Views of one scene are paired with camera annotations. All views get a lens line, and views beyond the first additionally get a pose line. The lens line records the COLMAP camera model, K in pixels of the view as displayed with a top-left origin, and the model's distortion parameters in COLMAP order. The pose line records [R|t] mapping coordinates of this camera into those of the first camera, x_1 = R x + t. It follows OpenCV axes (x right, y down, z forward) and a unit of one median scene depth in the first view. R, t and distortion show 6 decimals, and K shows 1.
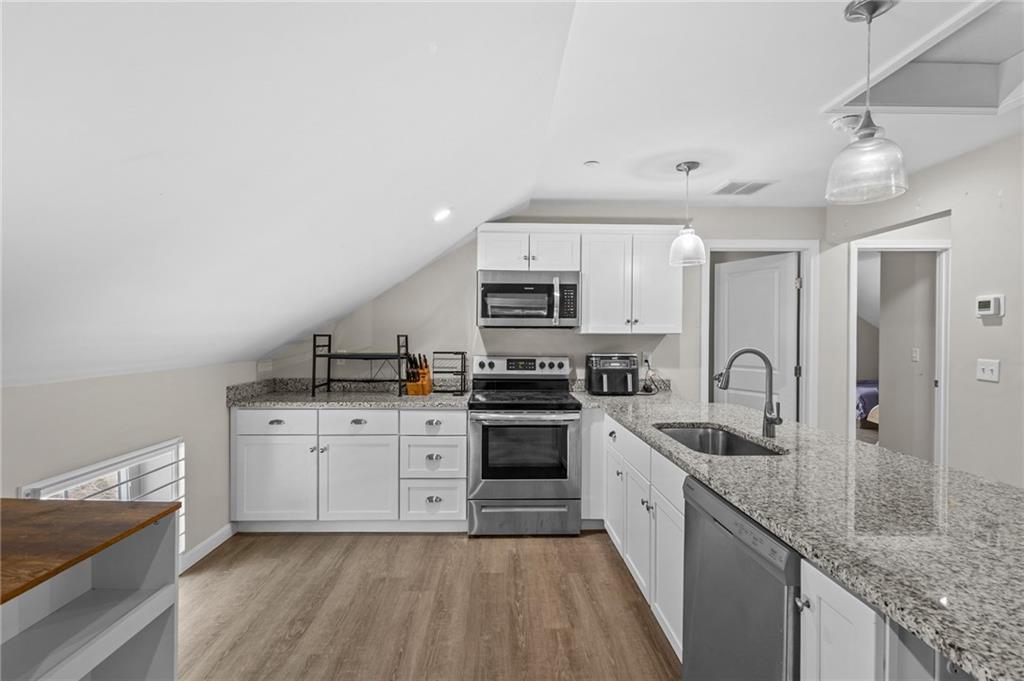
lens RADIAL K [[477.6, 0, 512.0], [0, 477.6, 340.5], [0, 0, 1]] dist [0.001862, 0.000105]
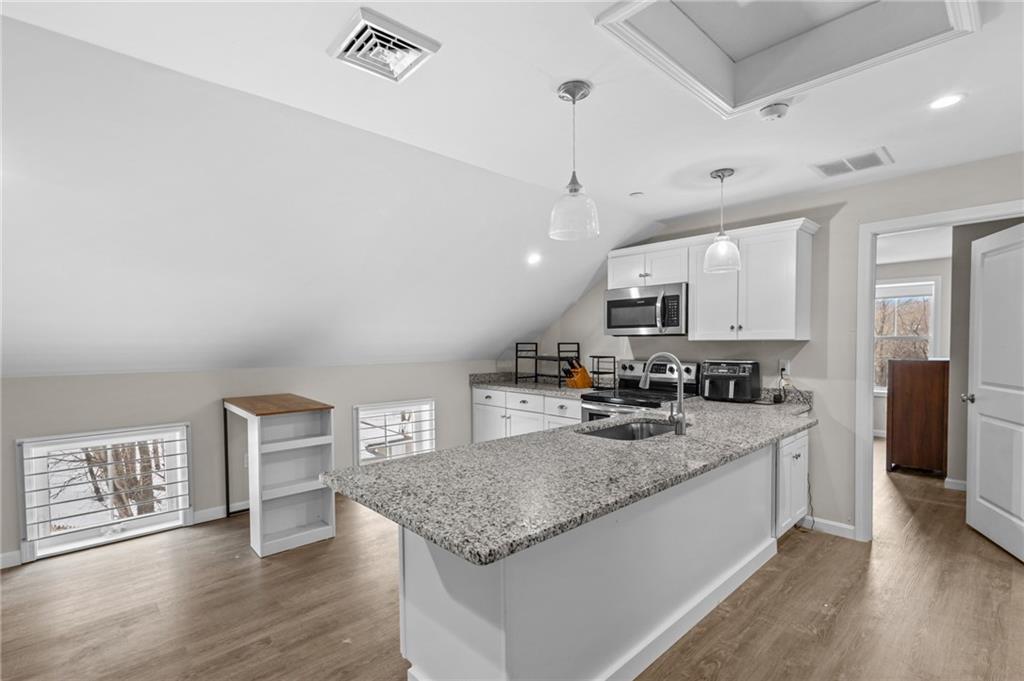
lens RADIAL K [[476.0, 0, 508.2], [0, 476.0, 356.8], [0, 0, 1]] dist [0.002425, 0.000339]
pose [[0.653203, 0.015963, -0.757014, 0.687083], [-0.002246, 0.999814, 0.019145, 0.002368], [0.757179, -0.010805, 0.653118, 0.001159]]
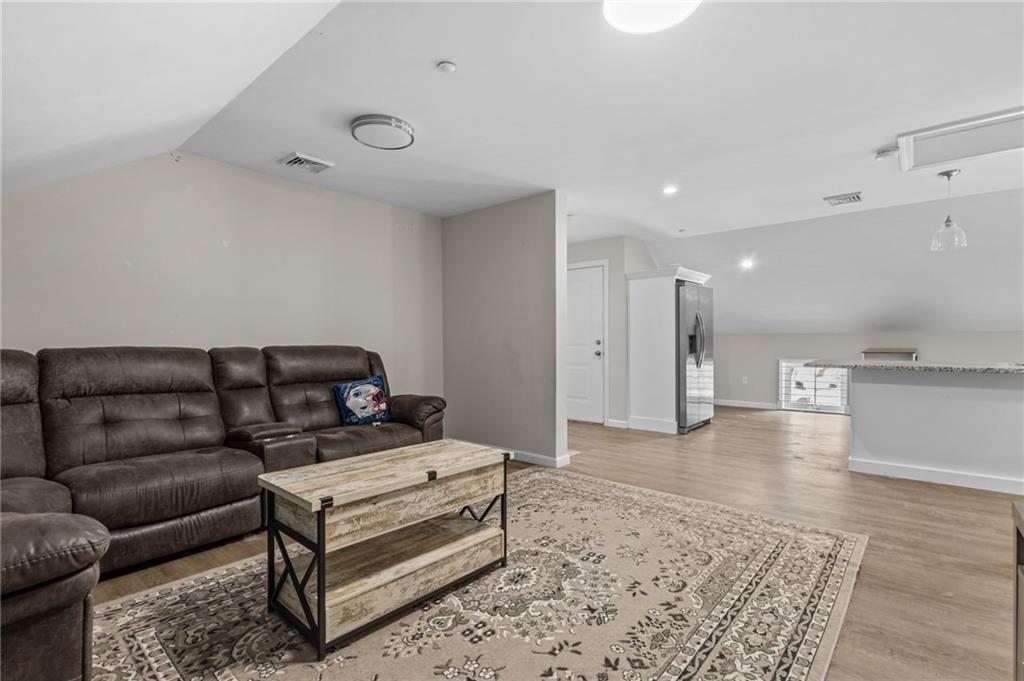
lens RADIAL K [[470.9, 0, 514.9], [0, 470.9, 337.2], [0, 0, 1]] dist [0.002366, 0.000218]
pose [[-0.675861, 0.001099, -0.737029, 1.743879], [-0.003278, 0.999985, 0.004497, 0.068122], [0.737022, 0.005456, -0.675846, 0.424428]]
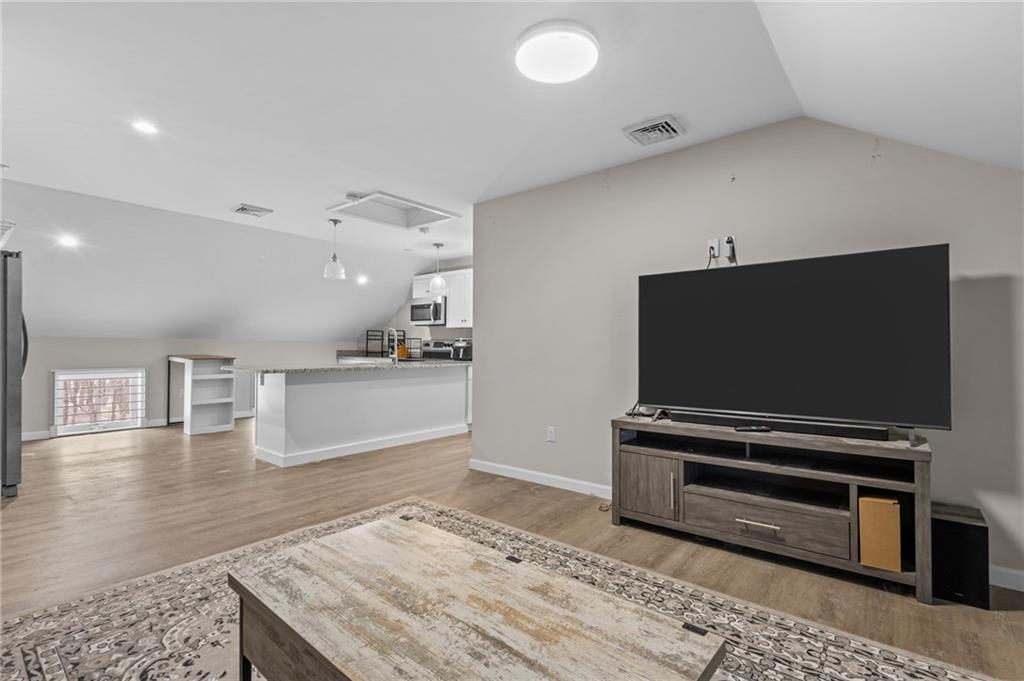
lens RADIAL K [[472.5, 0, 512.0], [0, 472.5, 340.5], [0, 0, 1]] dist [0.002515, 0.000077]
pose [[0.748317, -0.004444, -0.663326, 1.627172], [-0.016525, 0.999542, -0.025338, 0.082344], [0.663135, 0.029923, 0.747901, -0.263408]]
